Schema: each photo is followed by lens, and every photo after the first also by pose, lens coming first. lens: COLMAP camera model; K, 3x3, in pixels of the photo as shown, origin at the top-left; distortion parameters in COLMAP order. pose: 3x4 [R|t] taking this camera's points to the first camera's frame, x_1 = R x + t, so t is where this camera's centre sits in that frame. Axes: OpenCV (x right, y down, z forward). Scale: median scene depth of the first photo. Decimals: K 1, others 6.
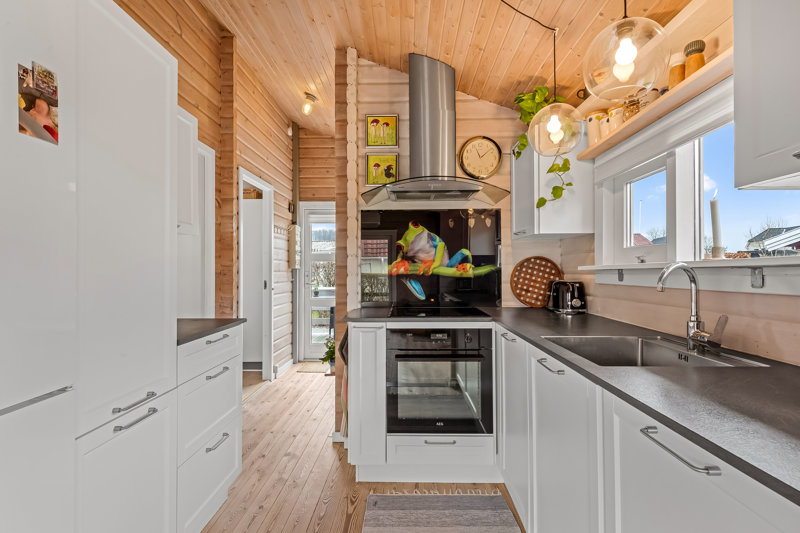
lens RADIAL K [[399.7, 0, 400.0], [0, 399.7, 266.5], [0, 0, 1]] dist [0.000053, -0.000003]
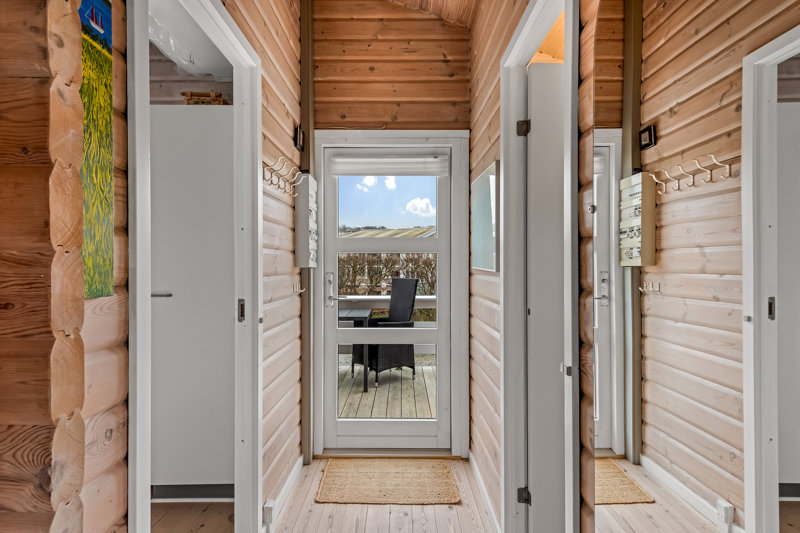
lens RADIAL K [[421.8, 0, 400.0], [0, 421.8, 266.5], [0, 0, 1]] dist [0.001910, 0.000194]
pose [[0.999919, -0.001909, 0.012571, -0.160091], [0.001808, 0.999966, 0.008068, 0.000320], [-0.012586, -0.008045, 0.999888, 0.501641]]
